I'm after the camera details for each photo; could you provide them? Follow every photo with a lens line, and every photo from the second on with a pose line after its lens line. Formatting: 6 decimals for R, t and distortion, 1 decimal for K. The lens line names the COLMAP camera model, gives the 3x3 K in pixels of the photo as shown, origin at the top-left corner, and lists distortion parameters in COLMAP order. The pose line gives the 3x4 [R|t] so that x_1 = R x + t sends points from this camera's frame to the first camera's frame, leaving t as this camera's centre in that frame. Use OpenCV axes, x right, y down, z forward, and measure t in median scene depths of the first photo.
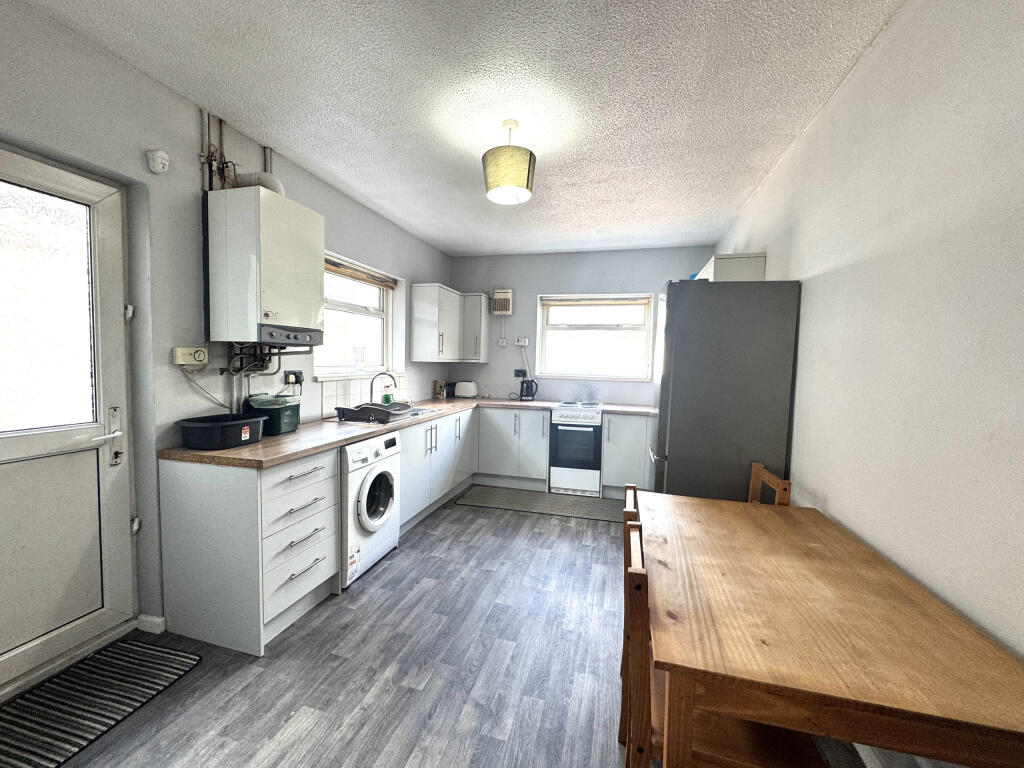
lens RADIAL K [[408.9, 0, 511.9], [0, 408.9, 382.1], [0, 0, 1]] dist [-0.000926, 0.000028]
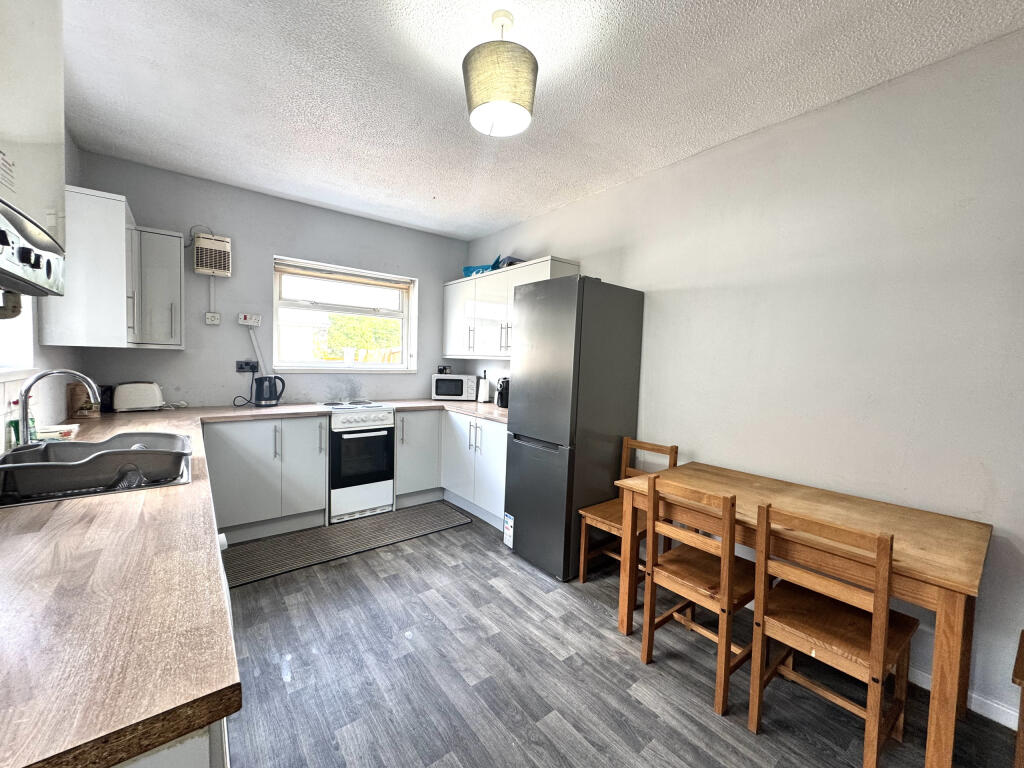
lens RADIAL K [[408.9, 0, 511.6], [0, 408.9, 383.0], [0, 0, 1]] dist [-0.000926, 0.000028]
pose [[0.596208, -0.047421, 0.801429, -0.304908], [0.026996, 0.998874, 0.039021, -0.010665], [-0.802376, -0.001630, 0.596816, 0.286763]]
